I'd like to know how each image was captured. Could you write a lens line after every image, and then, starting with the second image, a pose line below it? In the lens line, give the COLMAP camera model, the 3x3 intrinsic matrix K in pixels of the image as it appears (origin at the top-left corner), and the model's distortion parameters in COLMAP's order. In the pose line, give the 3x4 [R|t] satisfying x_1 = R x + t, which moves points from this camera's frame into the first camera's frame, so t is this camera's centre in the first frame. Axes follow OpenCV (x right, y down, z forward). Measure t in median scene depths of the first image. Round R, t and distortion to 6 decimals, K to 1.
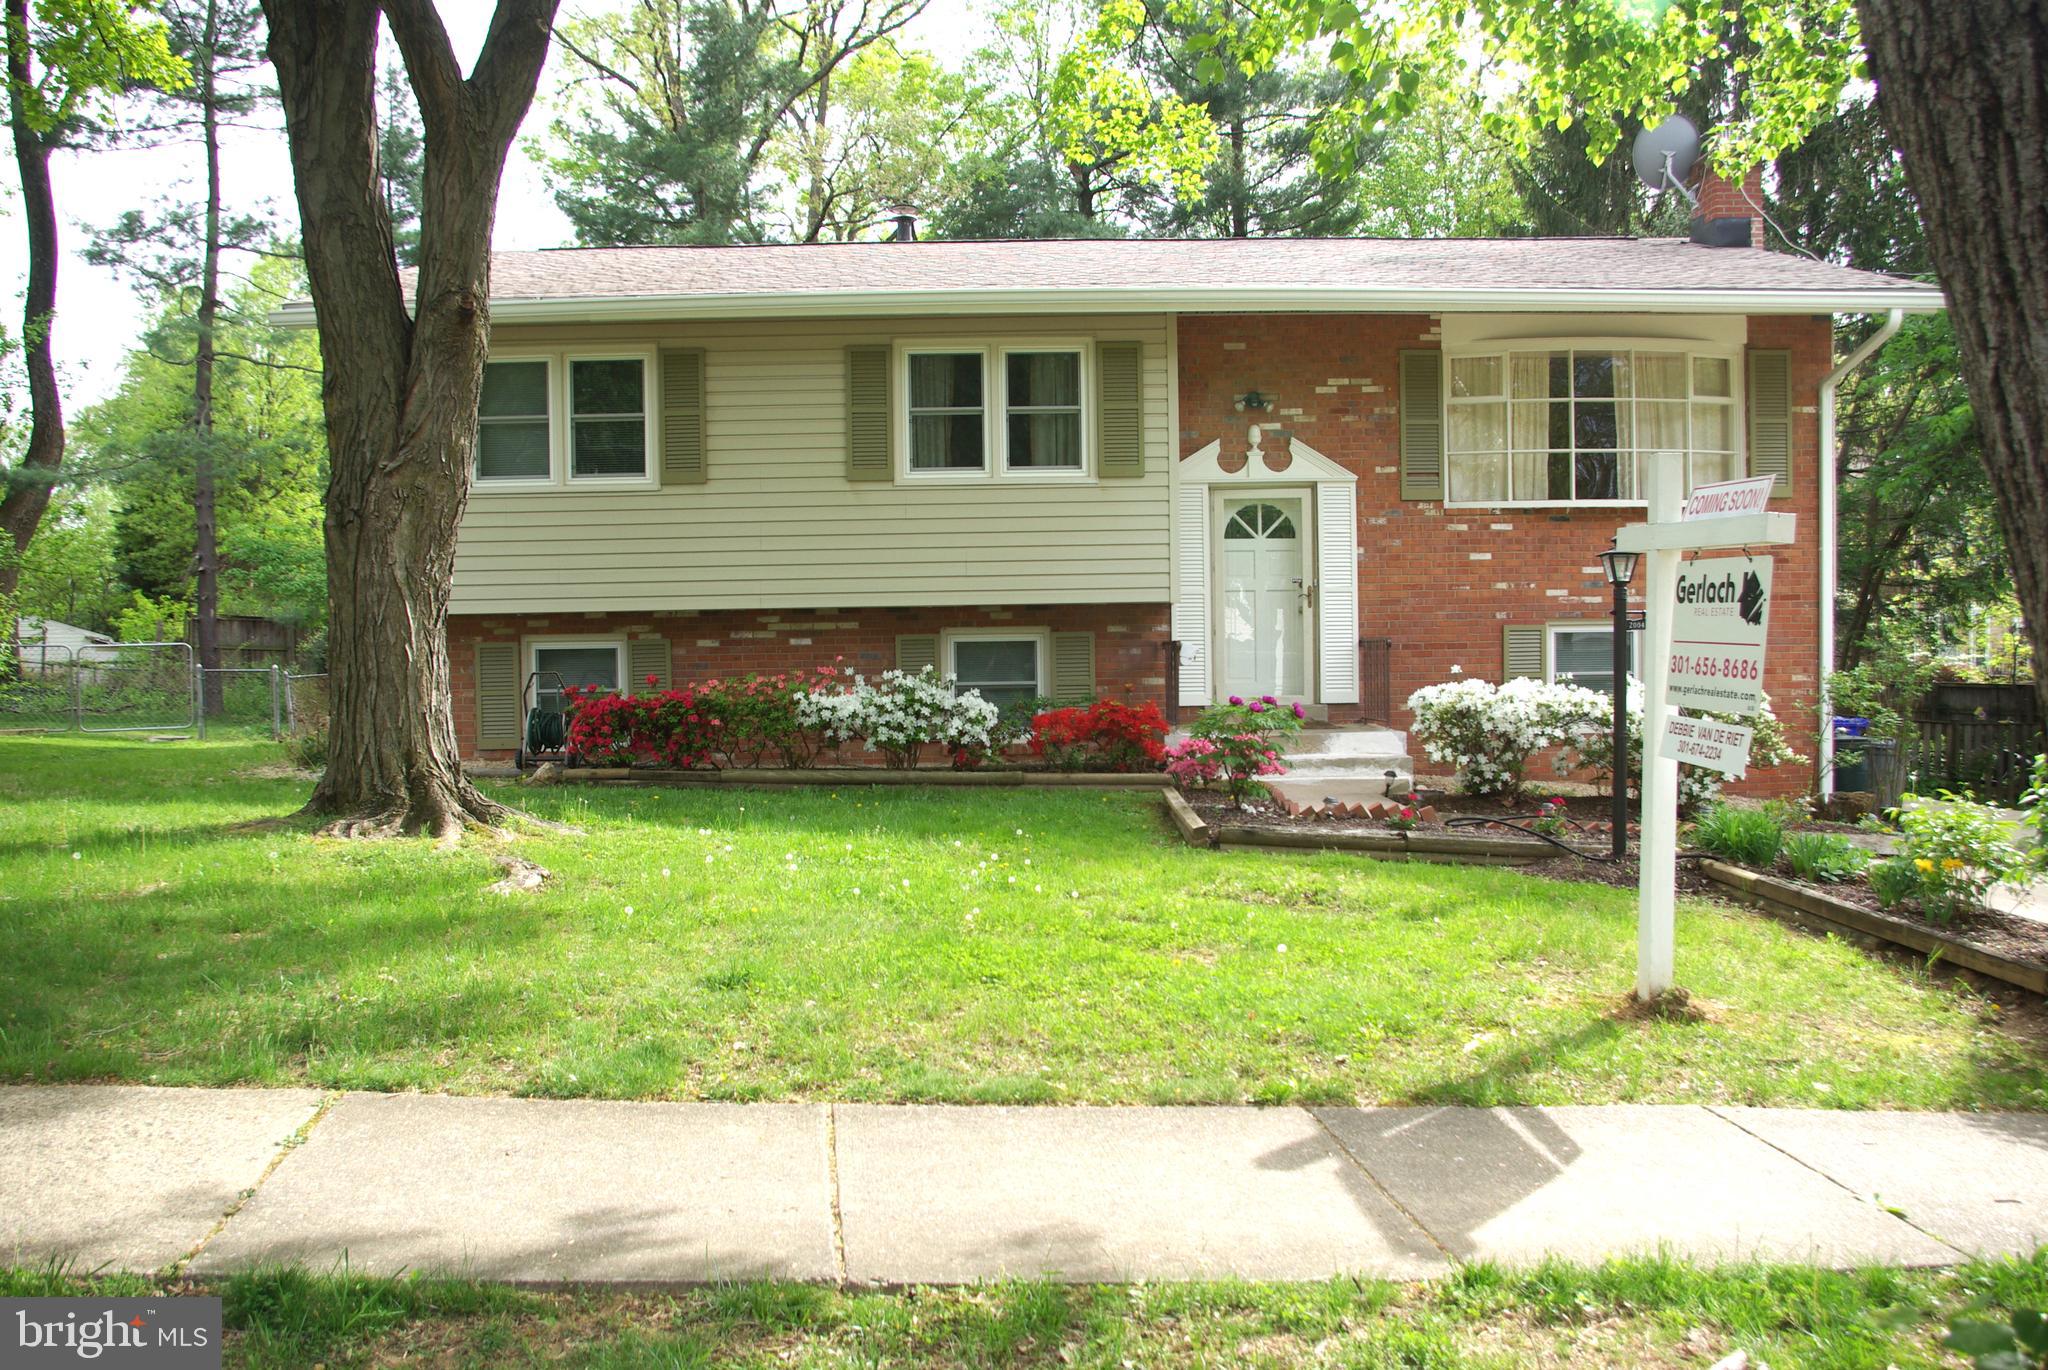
lens RADIAL K [[1613.3, 0, 1039.3], [0, 1613.3, 685.9], [0, 0, 1]] dist [-0.087515, 0.006463]
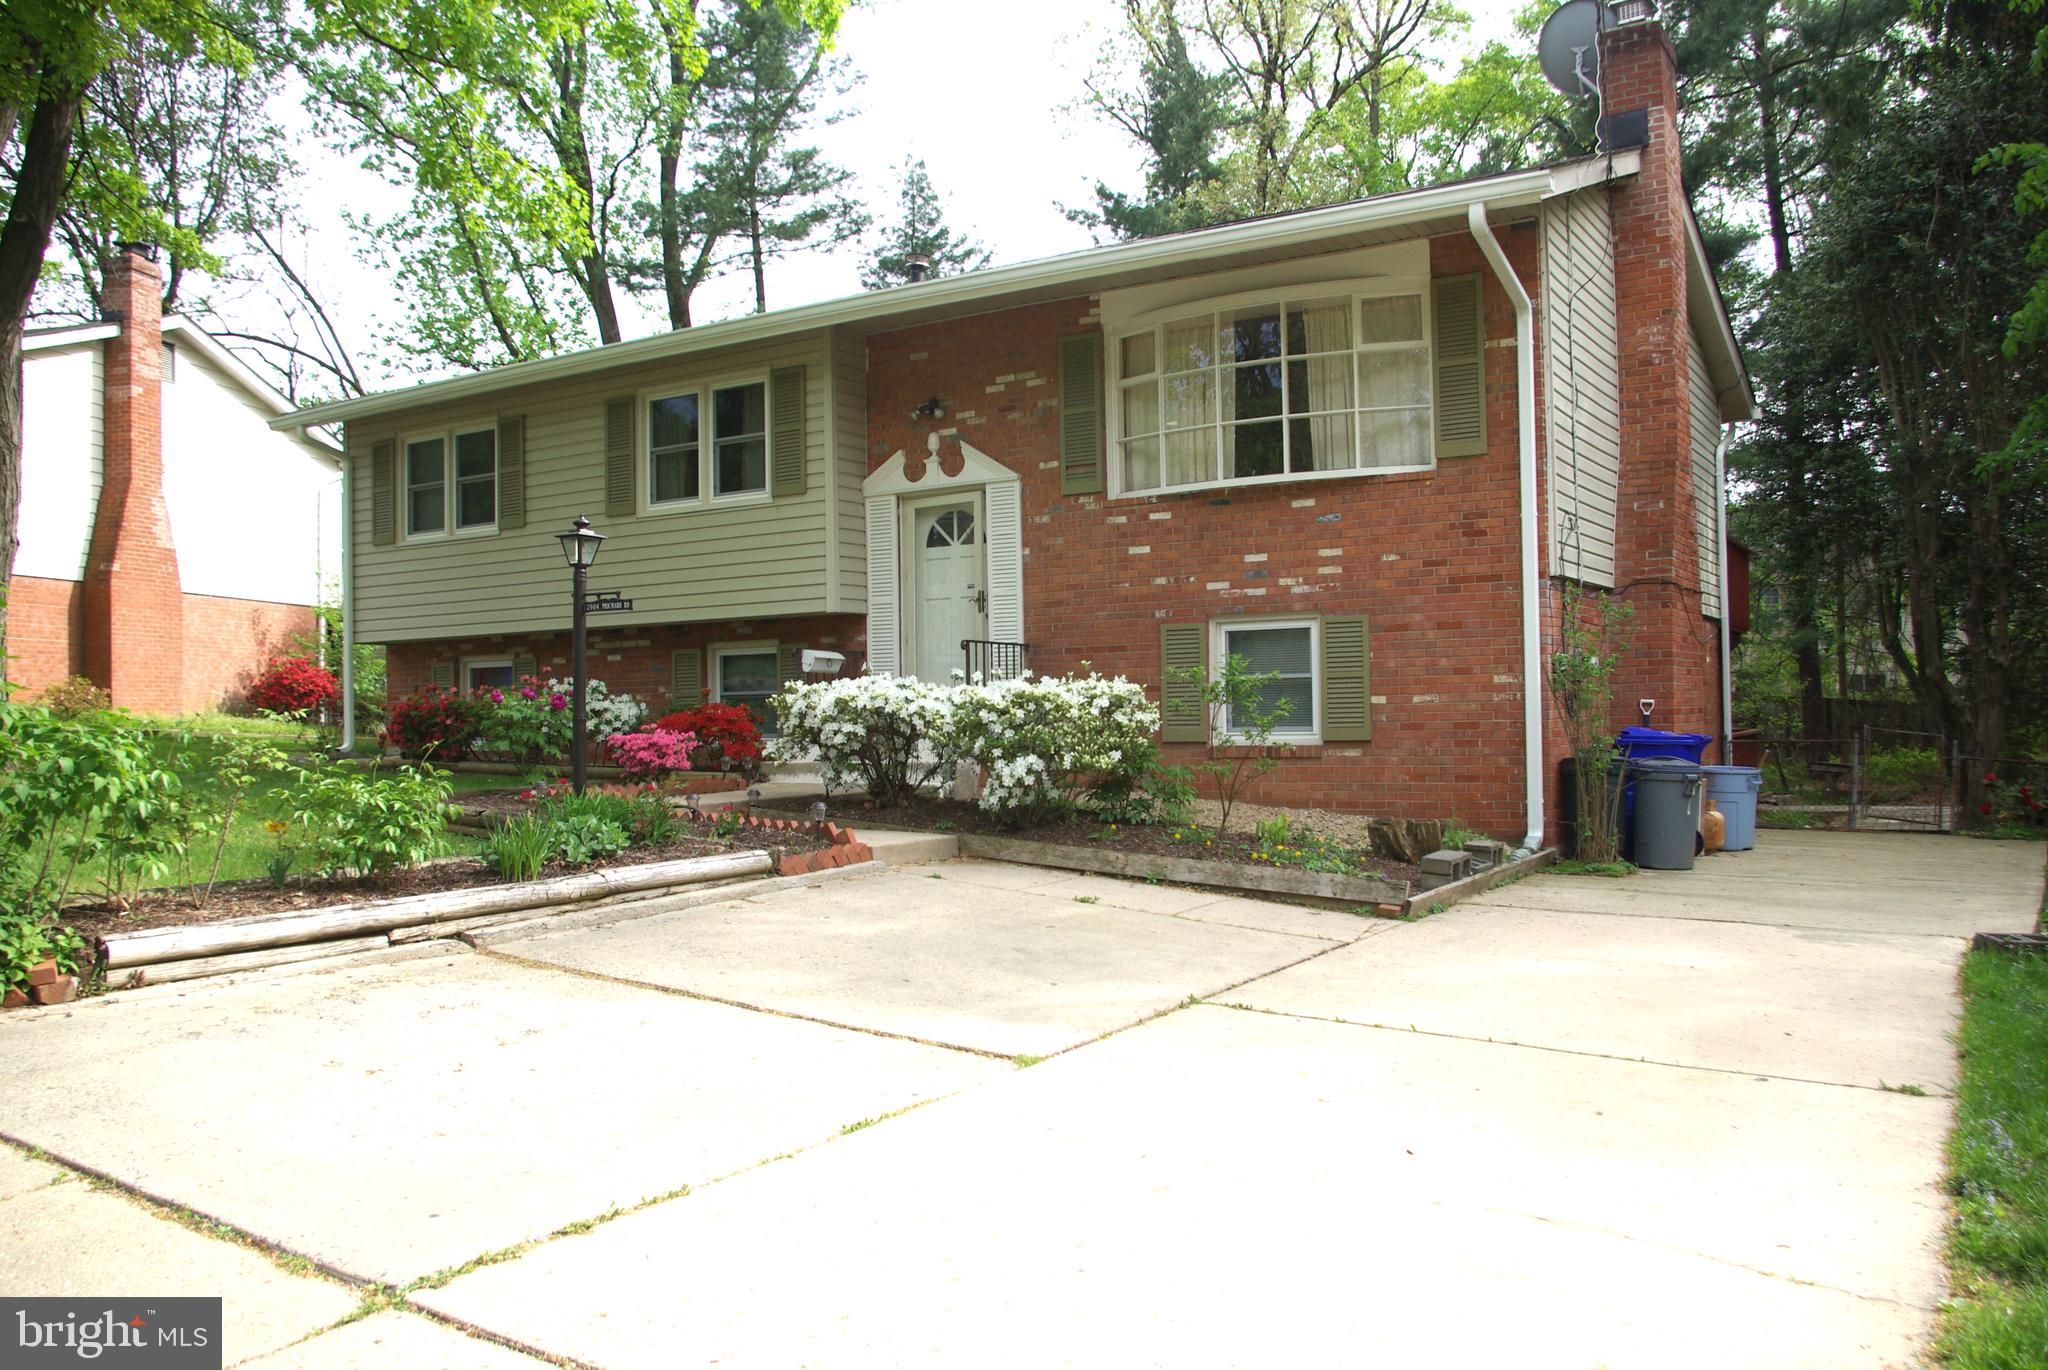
lens RADIAL K [[1613.3, 0, 1020.7], [0, 1613.3, 694.0], [0, 0, 1]] dist [-0.087515, 0.006463]
pose [[0.834303, -0.006947, -0.551262, 0.730906], [-0.008091, 0.999659, -0.024844, 0.024780], [0.551246, 0.025187, 0.833962, 0.200217]]
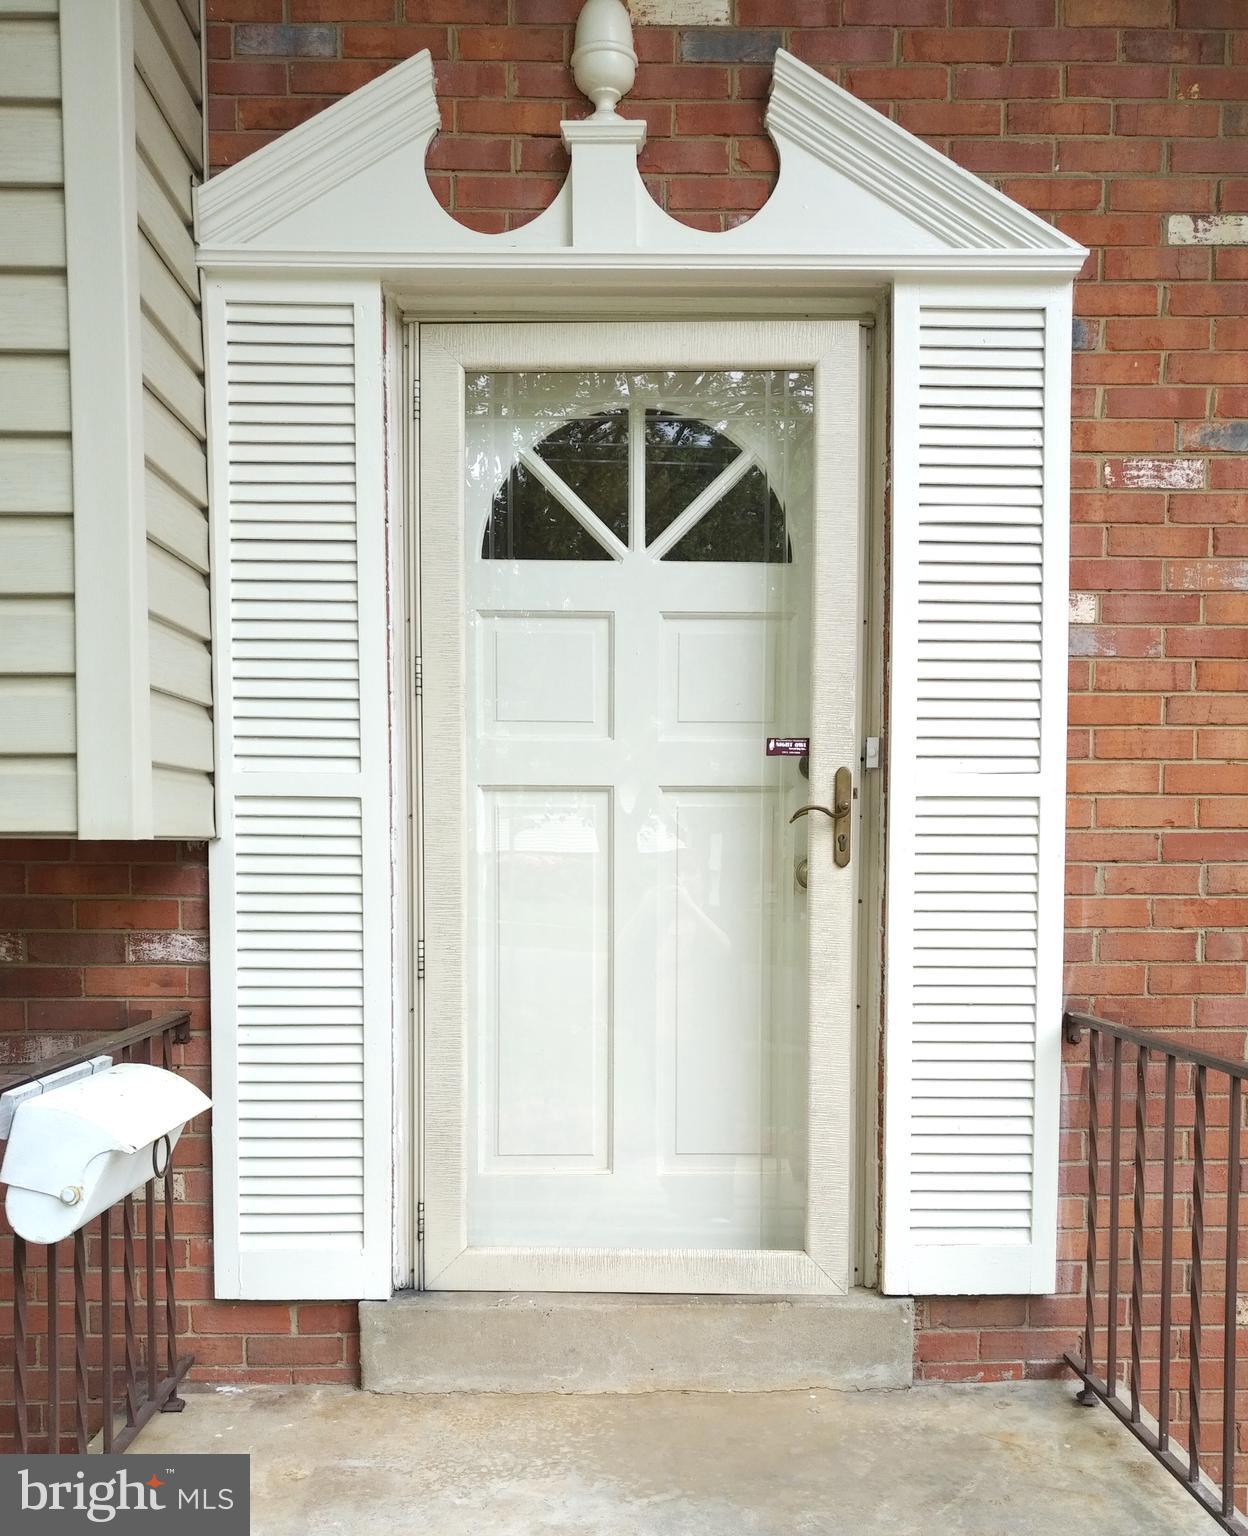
lens RADIAL K [[1184.1, 0, 630.9], [0, 1184.1, 851.4], [0, 0, 1]] dist [0.038283, 0.000839]
pose [[0.999854, 0.017068, 0.000362, 0.139453], [-0.017072, 0.999624, 0.021449, -0.053986], [0.000004, -0.021452, 0.999770, 0.841134]]
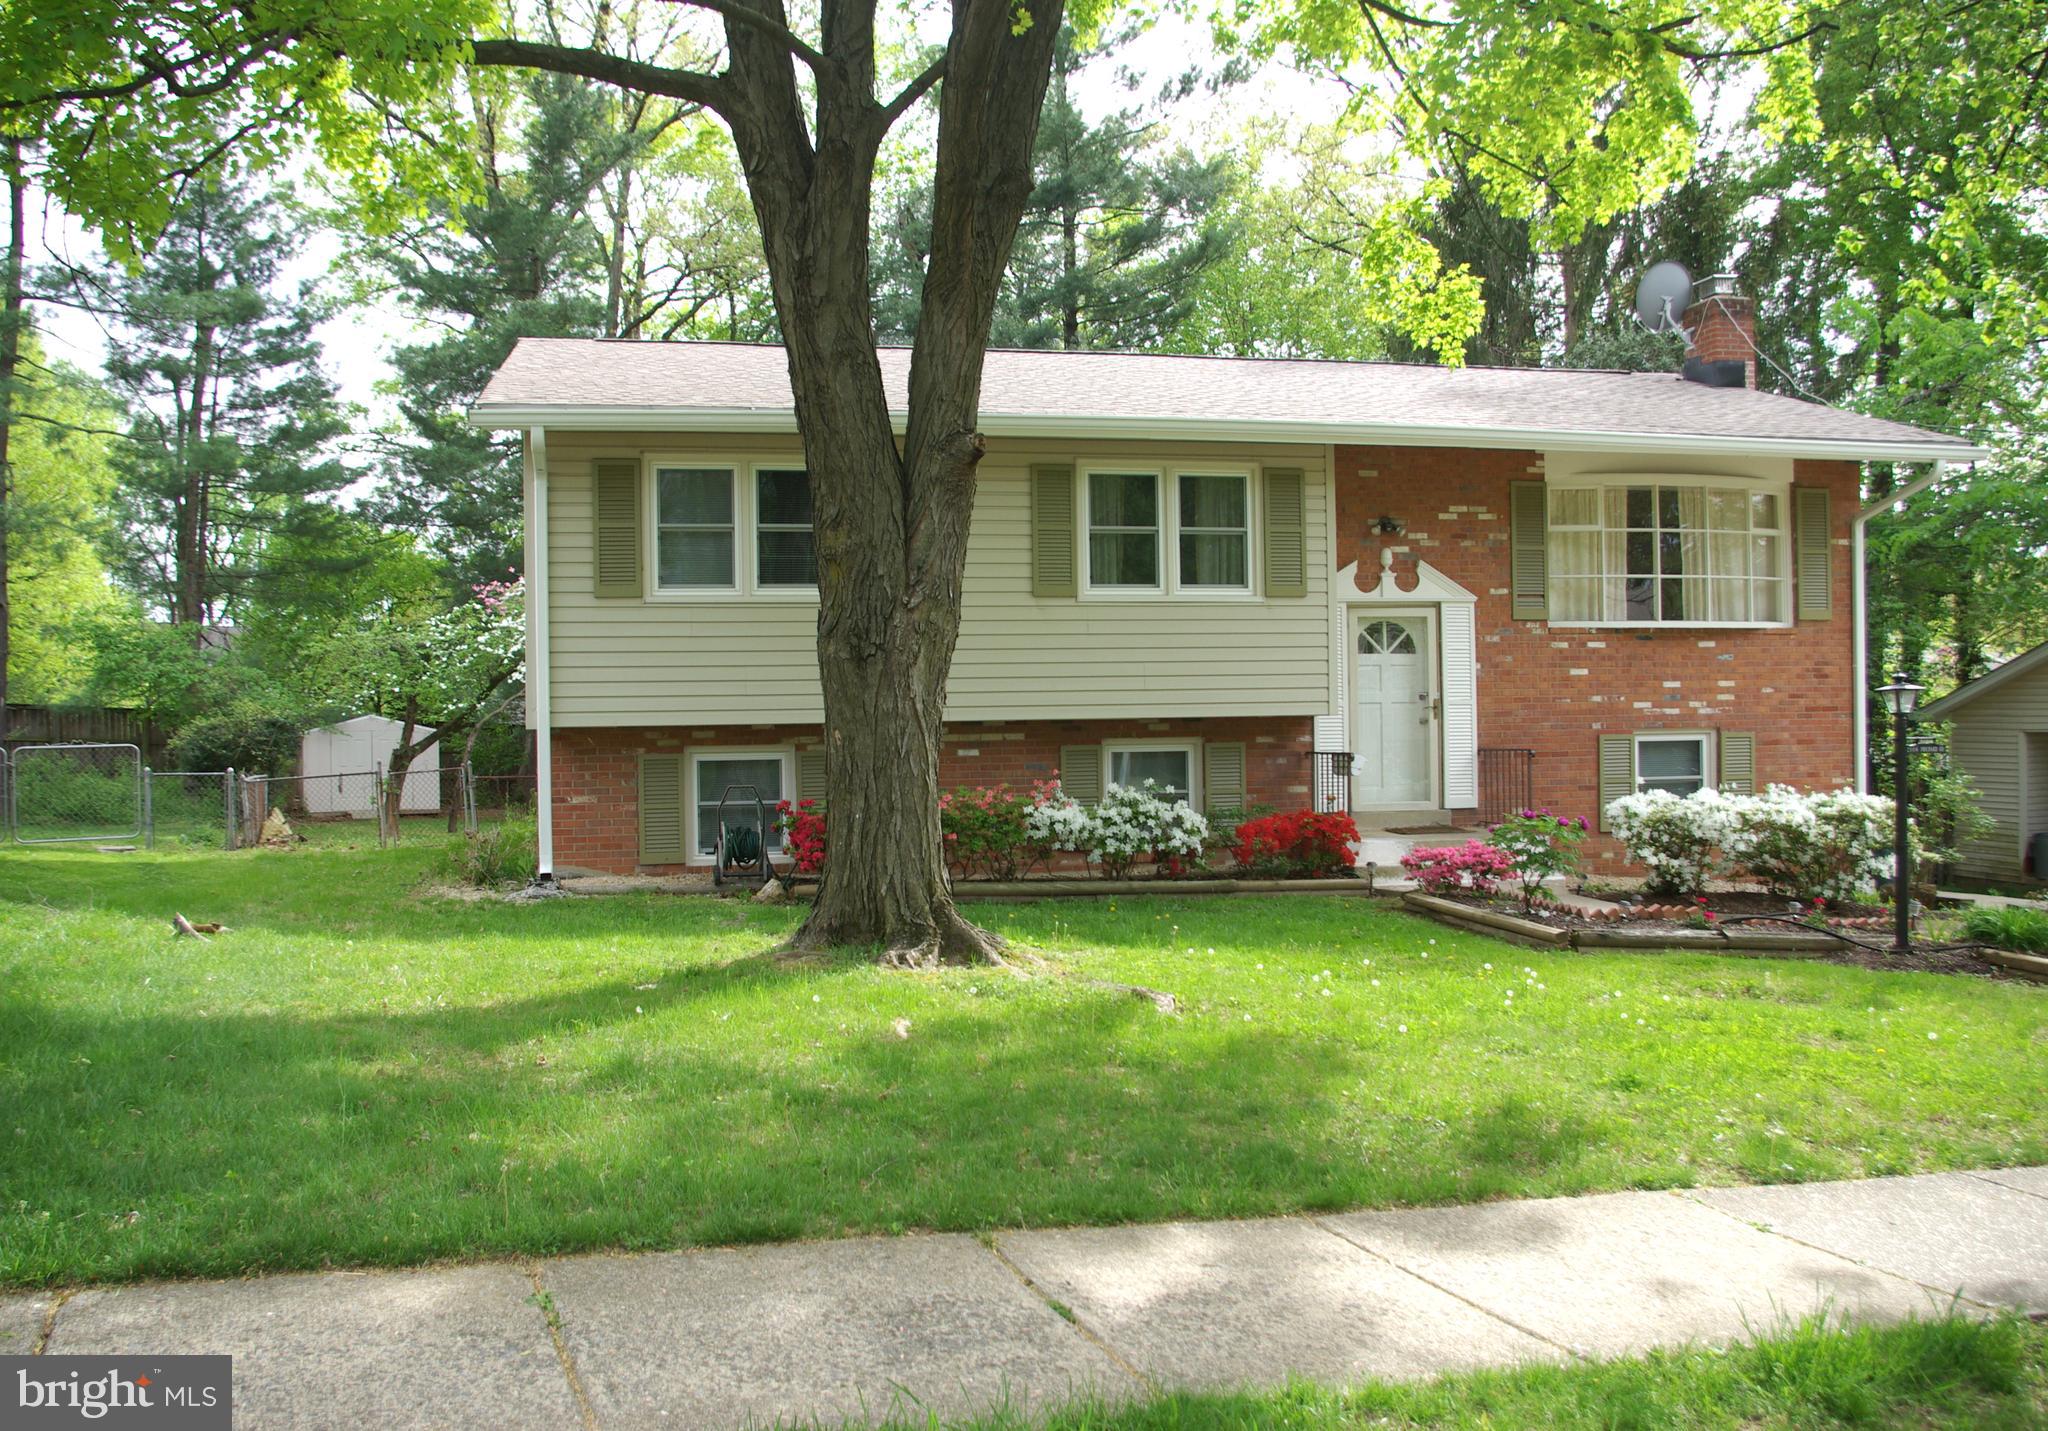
lens RADIAL K [[1685.6, 0, 1006.8], [0, 1685.6, 709.0], [0, 0, 1]] dist [-0.075256, 0.000303]
pose [[0.982171, 0.001941, 0.187982, -0.323279], [0.004503, 0.999417, -0.033848, -0.018972], [-0.187938, 0.034091, 0.981589, -0.041949]]
